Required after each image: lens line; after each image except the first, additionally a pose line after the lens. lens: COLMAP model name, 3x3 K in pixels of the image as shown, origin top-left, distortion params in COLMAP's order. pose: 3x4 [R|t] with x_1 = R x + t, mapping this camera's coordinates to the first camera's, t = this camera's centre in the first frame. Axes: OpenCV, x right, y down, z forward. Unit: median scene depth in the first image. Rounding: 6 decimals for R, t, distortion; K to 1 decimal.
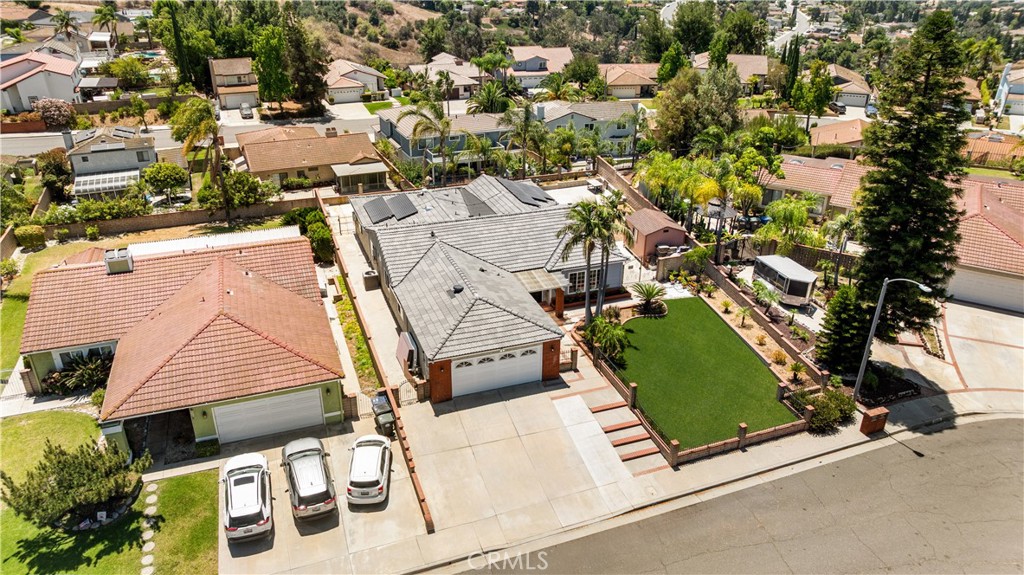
lens RADIAL K [[725.5, 0, 512.0], [0, 725.5, 287.5], [0, 0, 1]] dist [-0.040524, 0.044337]
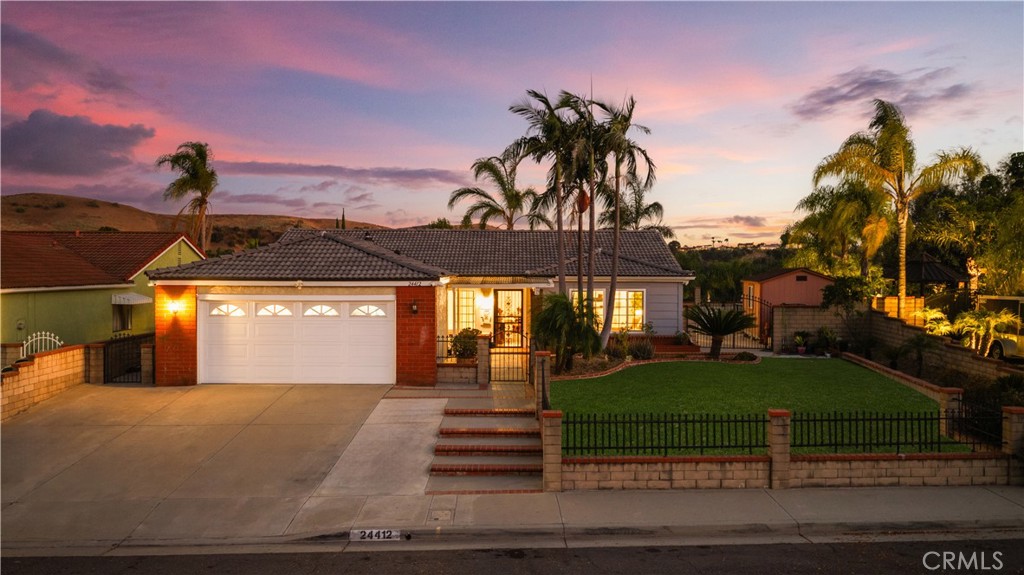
lens RADIAL K [[871.3, 0, 512.0], [0, 871.3, 287.5], [0, 0, 1]] dist [-0.000740, -0.010124]
pose [[0.942450, 0.002749, -0.334337, 0.246594], [-0.143337, 0.906736, -0.396591, 0.234134], [0.302065, 0.421690, 0.854947, 0.420714]]
